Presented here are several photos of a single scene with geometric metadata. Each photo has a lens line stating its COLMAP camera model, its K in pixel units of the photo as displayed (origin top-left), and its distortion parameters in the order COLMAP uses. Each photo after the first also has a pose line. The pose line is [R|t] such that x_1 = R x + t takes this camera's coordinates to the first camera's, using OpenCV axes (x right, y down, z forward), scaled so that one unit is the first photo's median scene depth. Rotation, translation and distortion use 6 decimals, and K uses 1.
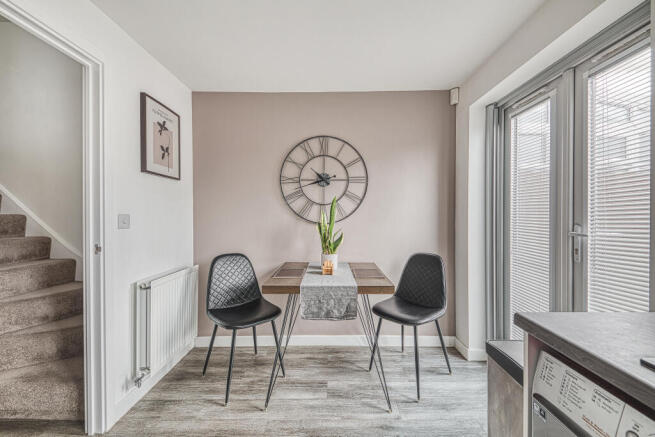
lens RADIAL K [[271.0, 0, 328.8], [0, 271.0, 214.2], [0, 0, 1]] dist [0.008985, -0.002380]
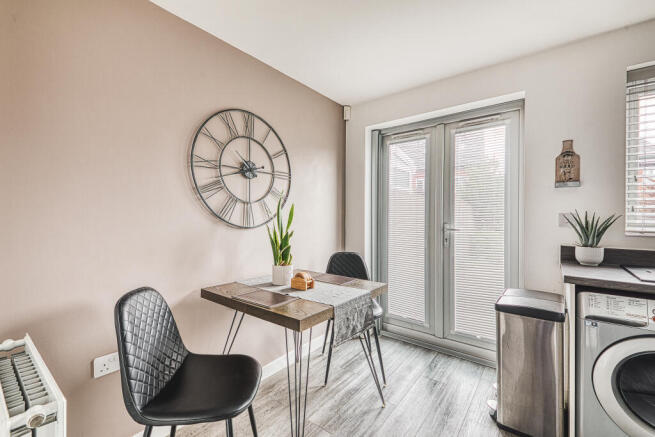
lens RADIAL K [[271.0, 0, 329.0], [0, 271.0, 219.9], [0, 0, 1]] dist [0.008985, -0.002380]
pose [[0.613897, -0.002611, 0.789382, -0.481046], [-0.004417, 0.999968, 0.006742, 0.007141], [-0.789374, -0.007625, 0.613865, 0.354767]]
